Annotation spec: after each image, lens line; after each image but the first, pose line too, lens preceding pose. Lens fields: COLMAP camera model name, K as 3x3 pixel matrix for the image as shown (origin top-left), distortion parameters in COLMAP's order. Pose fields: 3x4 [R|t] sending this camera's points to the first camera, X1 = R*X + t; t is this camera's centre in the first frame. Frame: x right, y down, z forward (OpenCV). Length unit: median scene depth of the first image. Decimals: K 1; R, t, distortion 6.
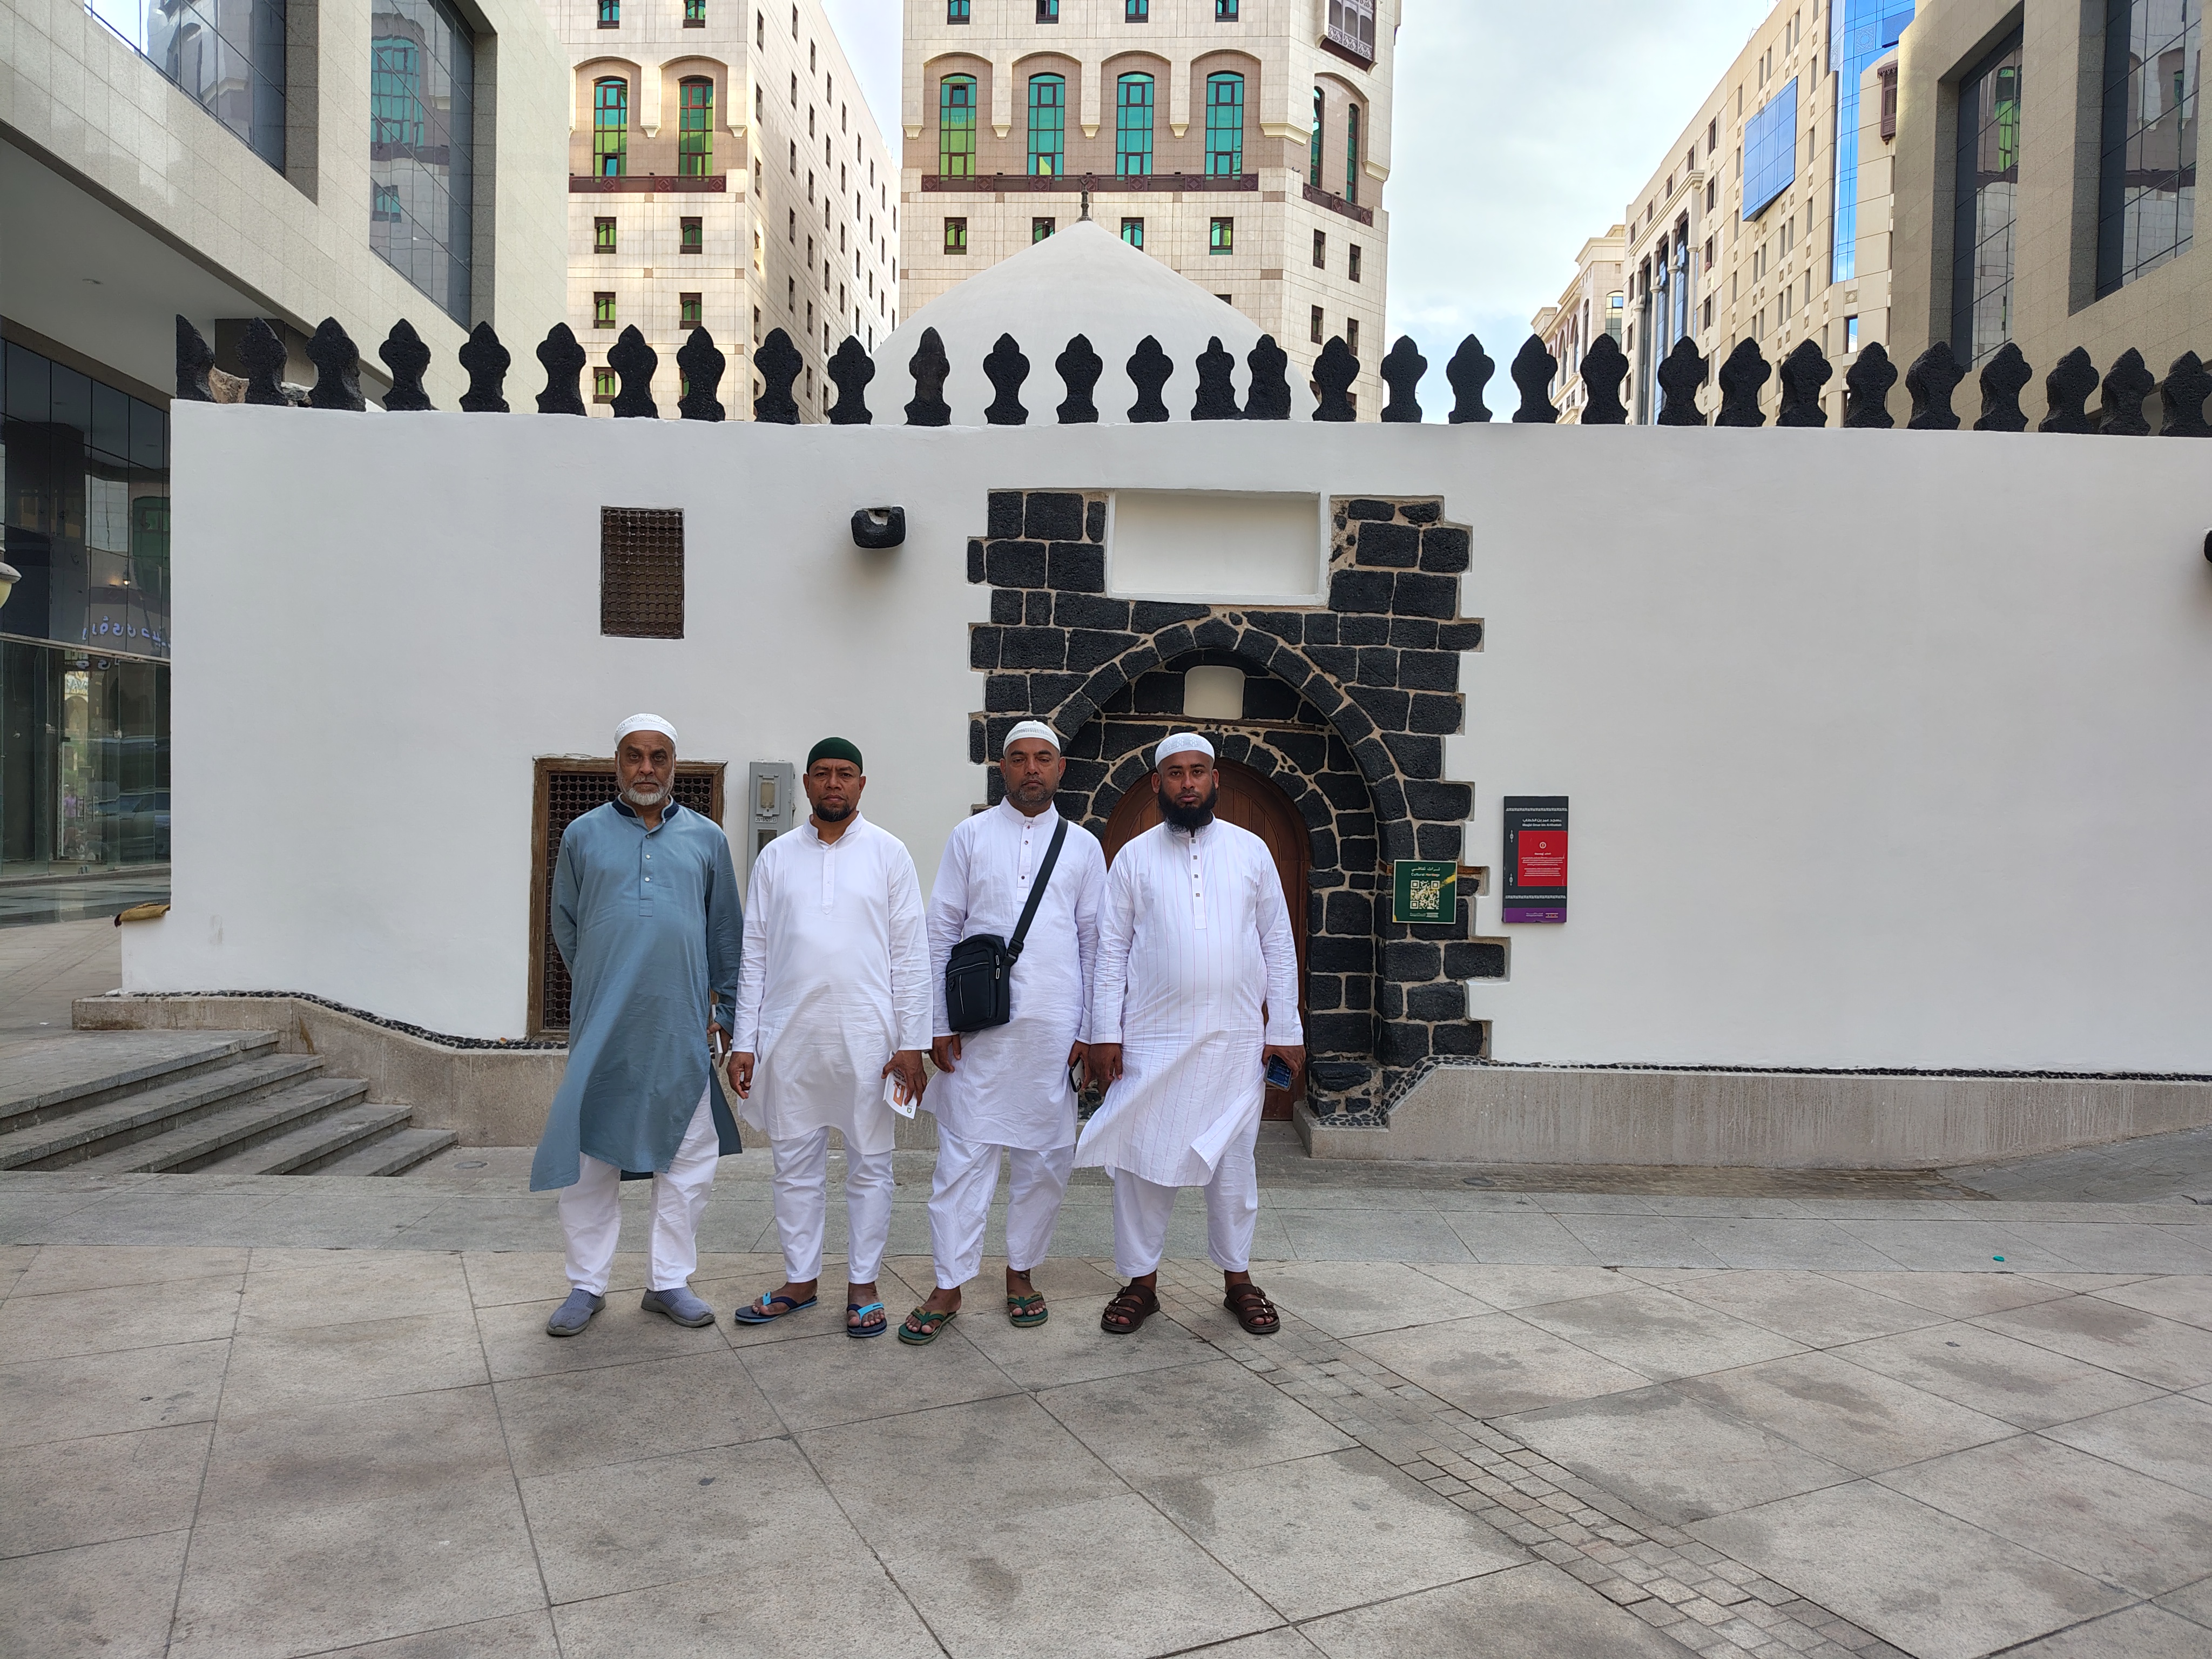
lens RADIAL K [[1513.7, 0, 1106.9], [0, 1513.7, 839.6], [0, 0, 1]] dist [0.025177, -0.024642]
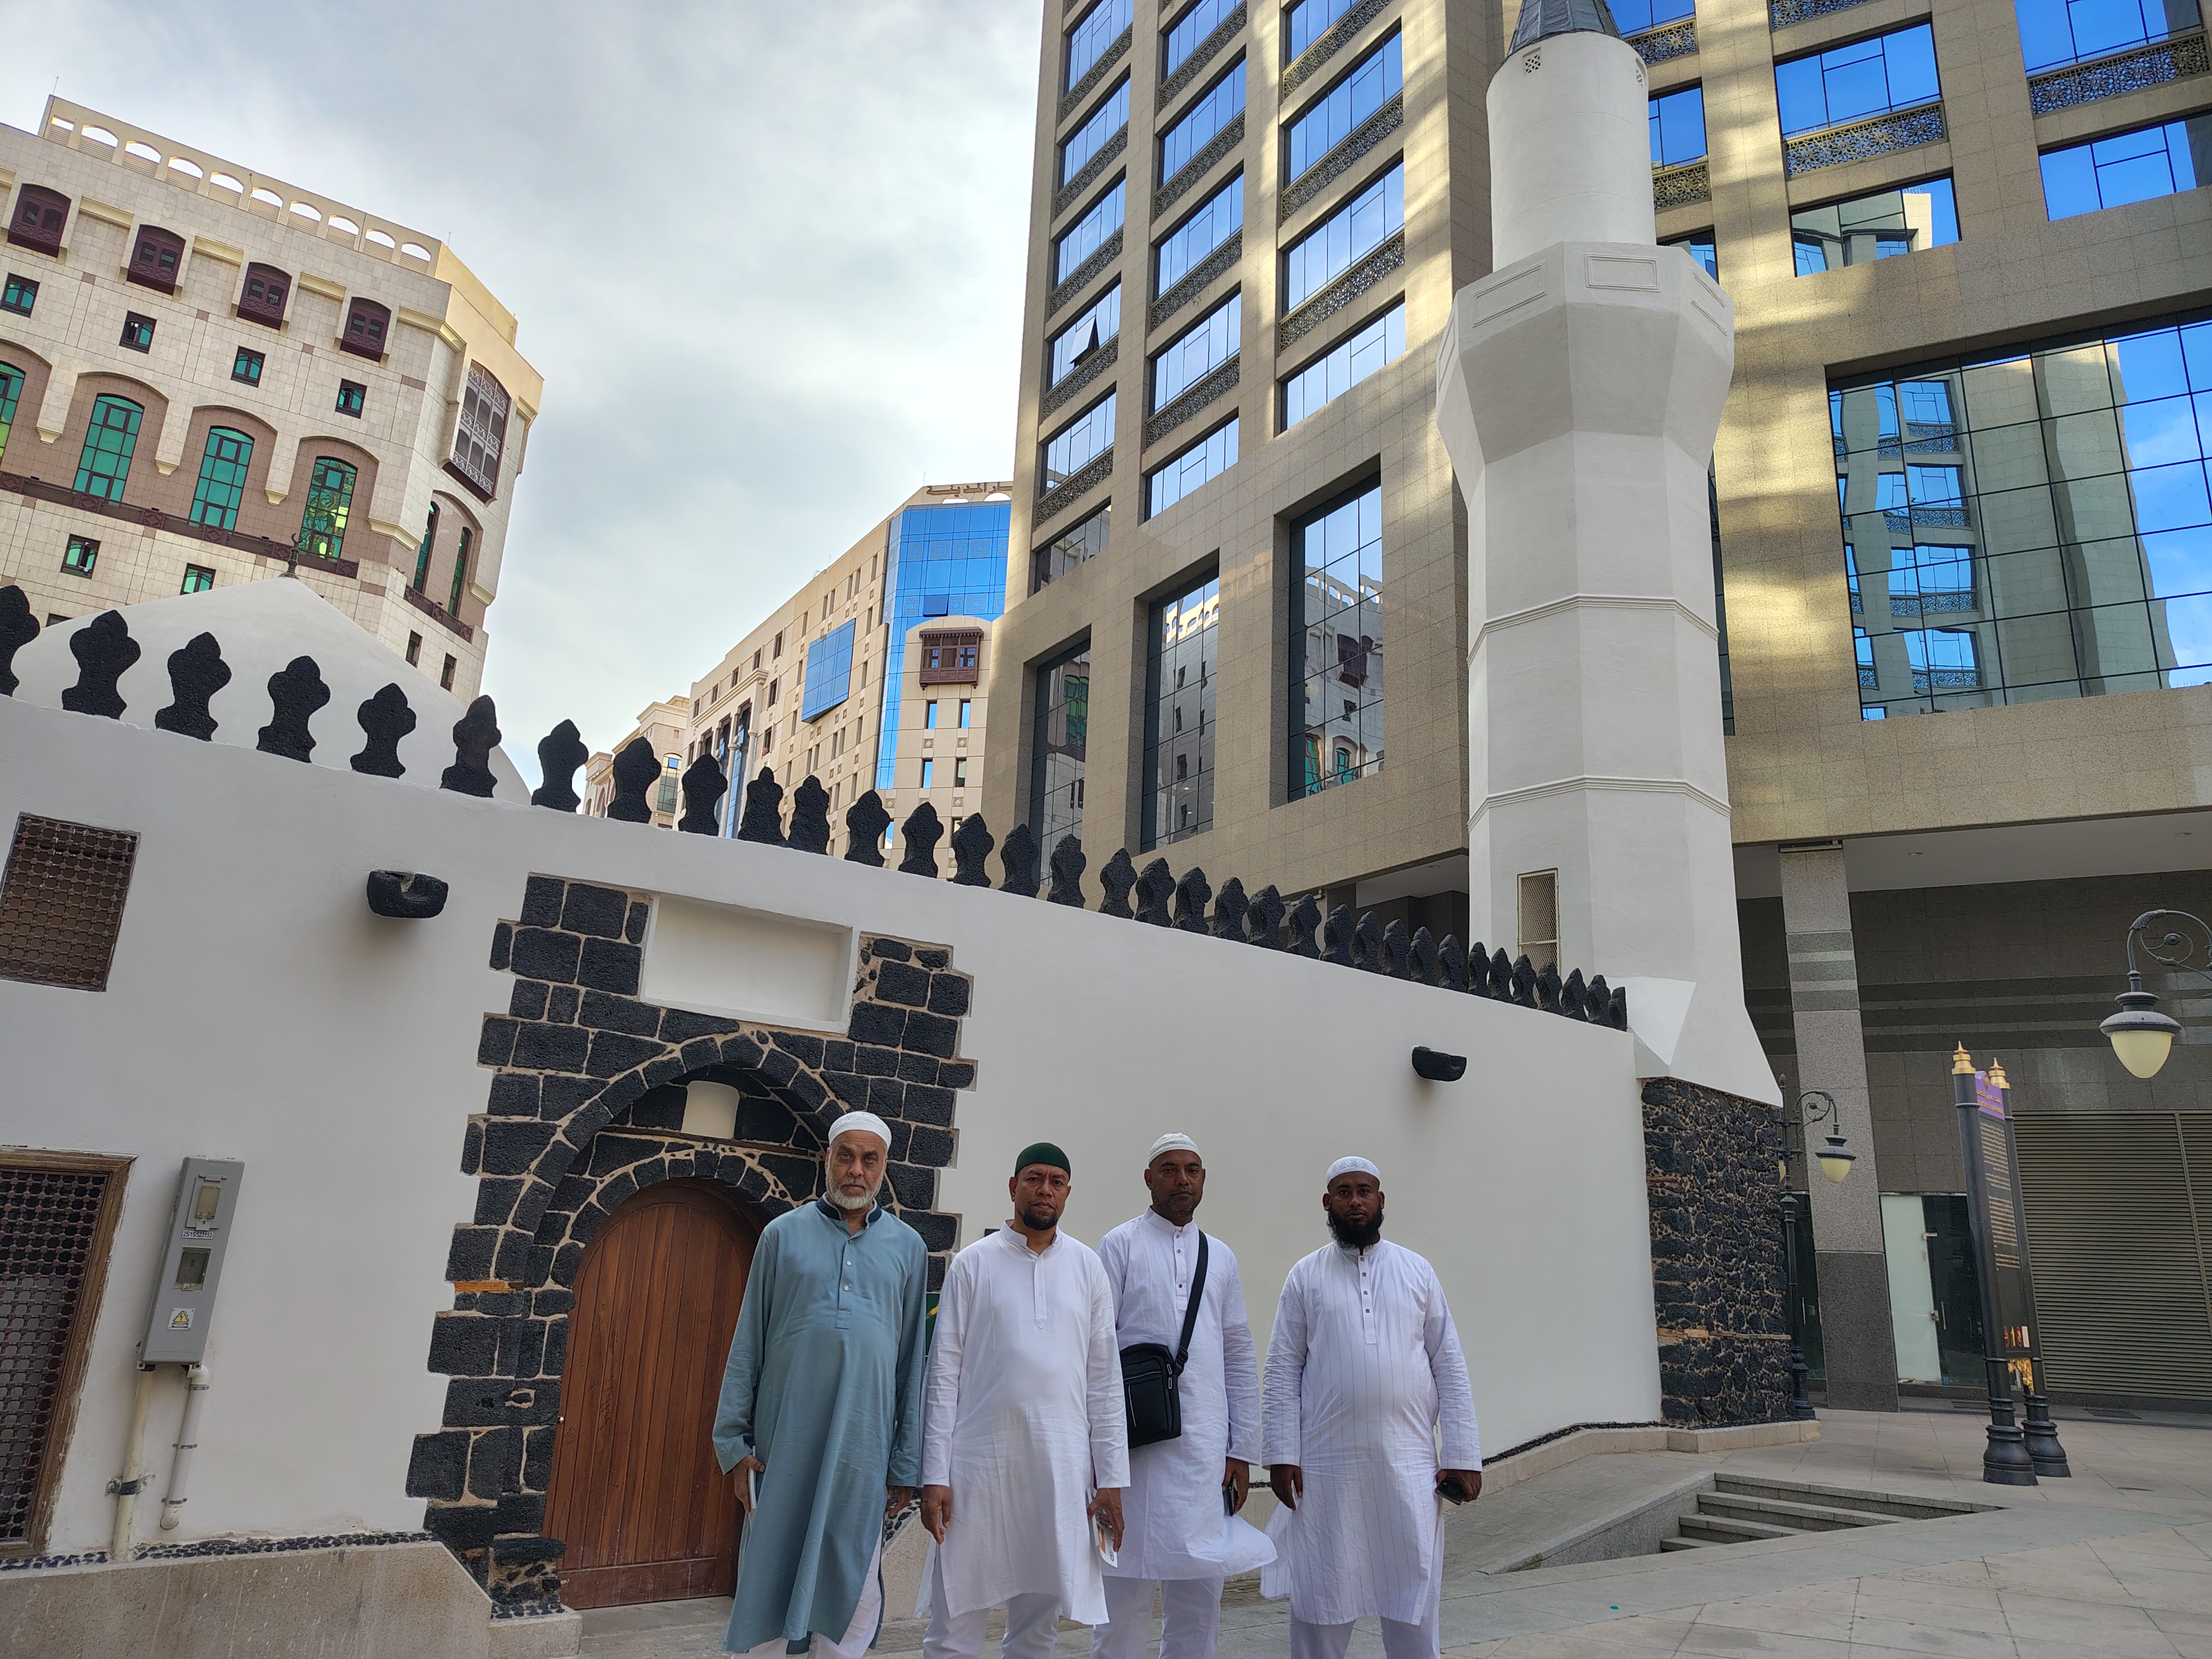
lens RADIAL K [[1513.7, 0, 1115.6], [0, 1513.7, 829.6], [0, 0, 1]] dist [0.025177, -0.024642]
pose [[0.791422, 0.181974, 0.583555, -0.338320], [-0.005913, 0.956895, -0.290375, 0.011992], [-0.611241, 0.226359, 0.758384, 0.067963]]
